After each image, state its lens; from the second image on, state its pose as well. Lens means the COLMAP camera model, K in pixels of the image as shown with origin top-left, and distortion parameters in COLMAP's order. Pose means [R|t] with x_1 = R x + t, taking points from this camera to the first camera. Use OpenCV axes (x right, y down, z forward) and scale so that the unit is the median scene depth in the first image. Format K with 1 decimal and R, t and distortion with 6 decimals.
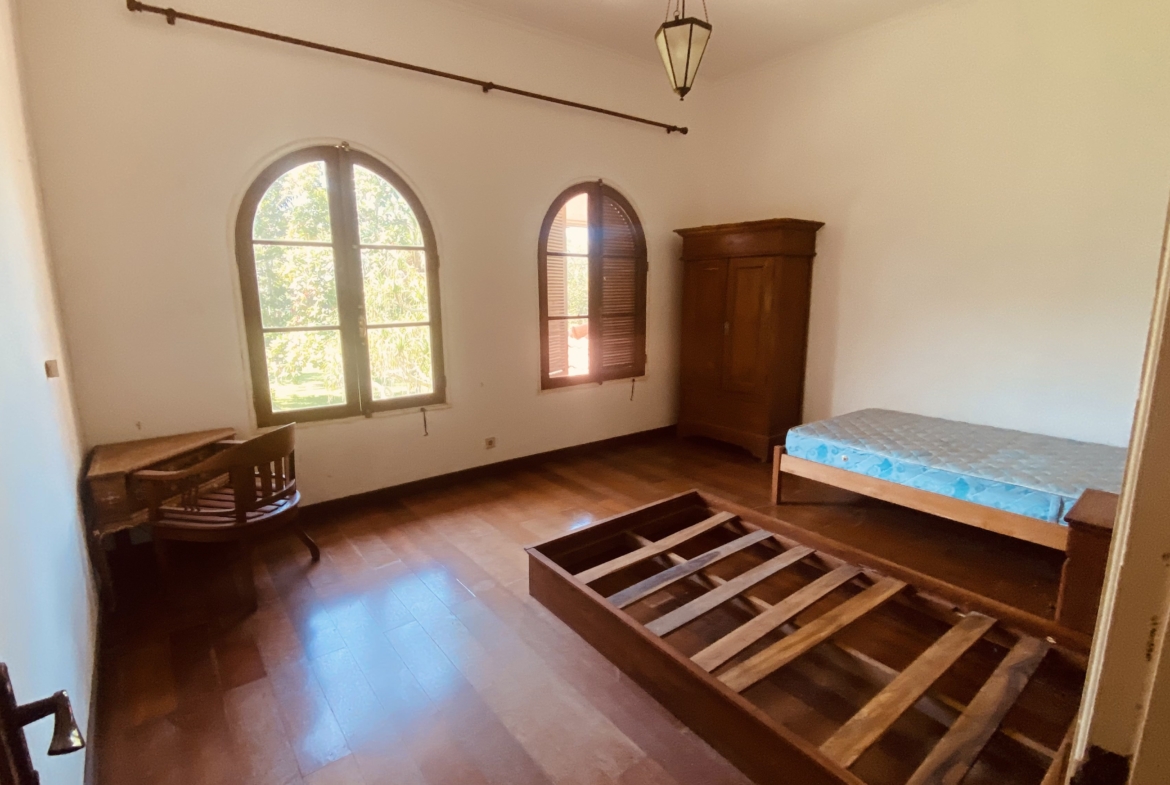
lens RADIAL K [[566.0, 0, 591.1], [0, 566.0, 393.3], [0, 0, 1]] dist [0.000810, 0.000034]
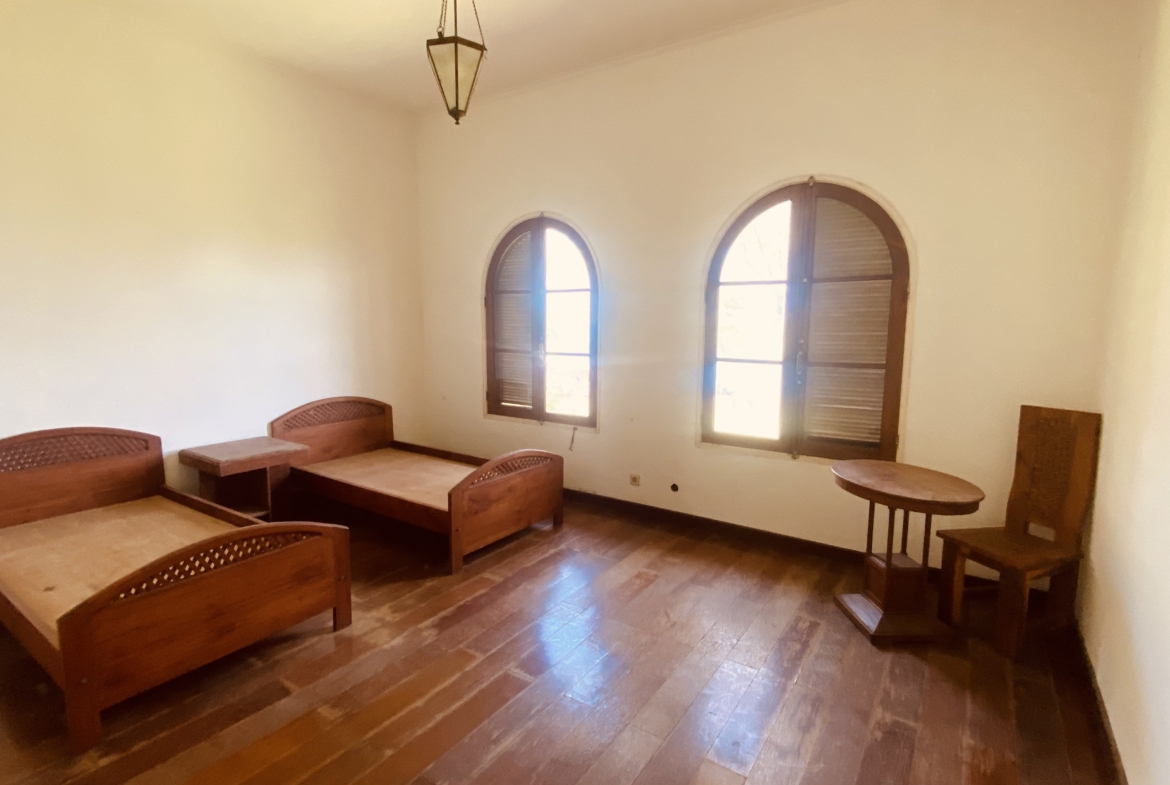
lens RADIAL K [[566.0, 0, 591.1], [0, 566.0, 393.3], [0, 0, 1]] dist [0.000810, 0.000034]
pose [[0.287039, 0.117922, -0.950633, 0.781135], [-0.182486, 0.980951, 0.066582, -0.121738], [0.940376, 0.154365, 0.303090, 0.662096]]
